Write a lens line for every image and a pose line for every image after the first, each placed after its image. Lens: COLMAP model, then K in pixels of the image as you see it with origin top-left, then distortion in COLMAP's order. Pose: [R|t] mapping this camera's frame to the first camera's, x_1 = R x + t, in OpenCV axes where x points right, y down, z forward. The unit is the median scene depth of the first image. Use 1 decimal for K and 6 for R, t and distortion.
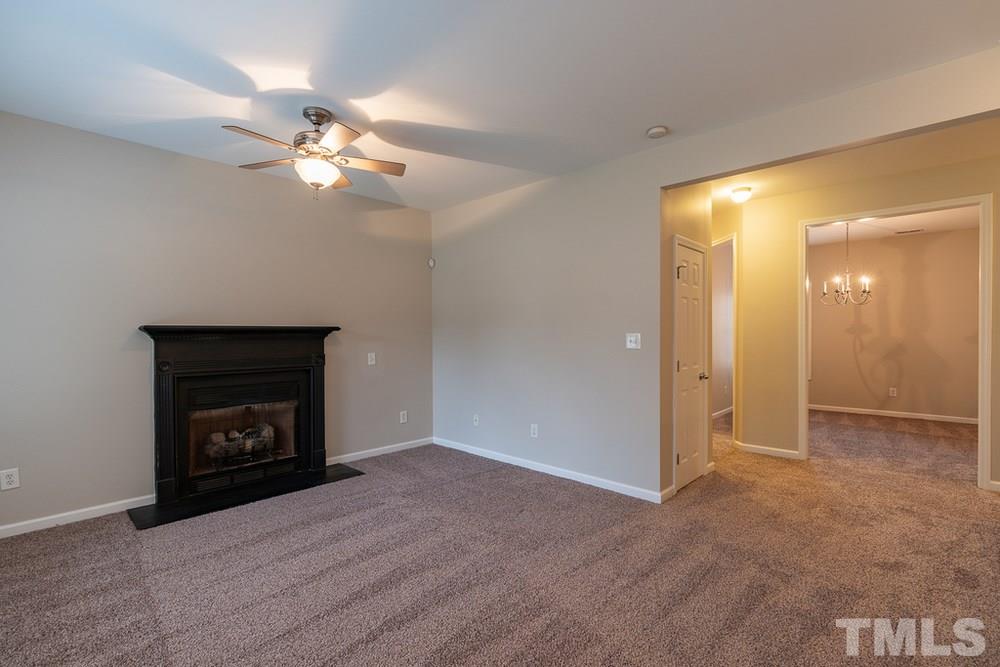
lens RADIAL K [[458.2, 0, 495.3], [0, 458.2, 335.6], [0, 0, 1]] dist [-0.011615, 0.002880]
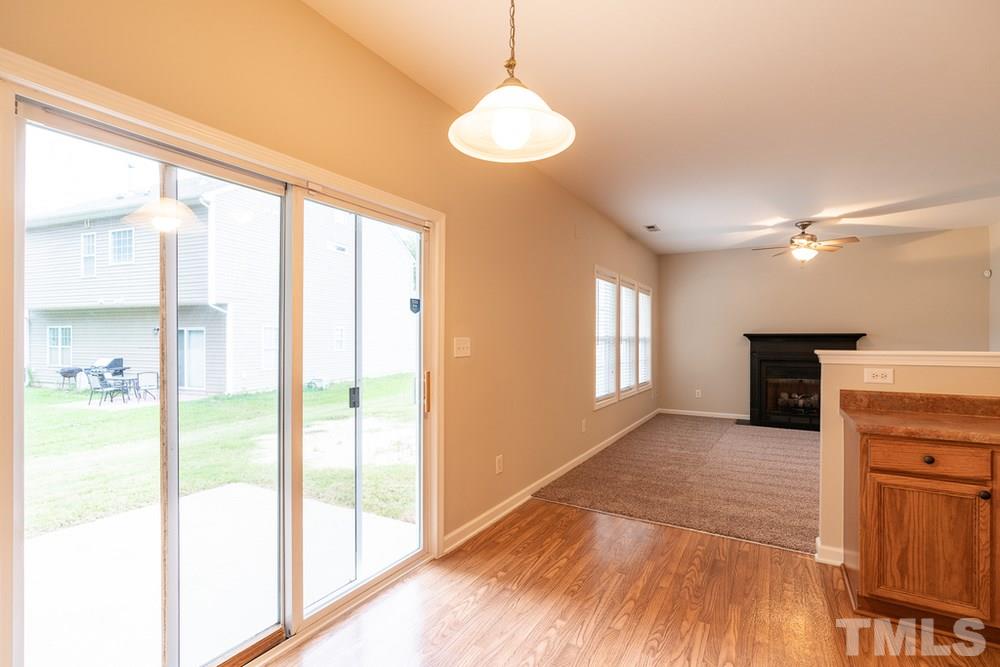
lens RADIAL K [[458.2, 0, 502.2], [0, 458.2, 341.8], [0, 0, 1]] dist [-0.011615, 0.002880]
pose [[0.227690, 0.011363, -0.973667, 0.894448], [-0.010676, 0.999901, 0.009172, 0.007709], [0.973675, 0.008306, 0.227789, -0.501005]]
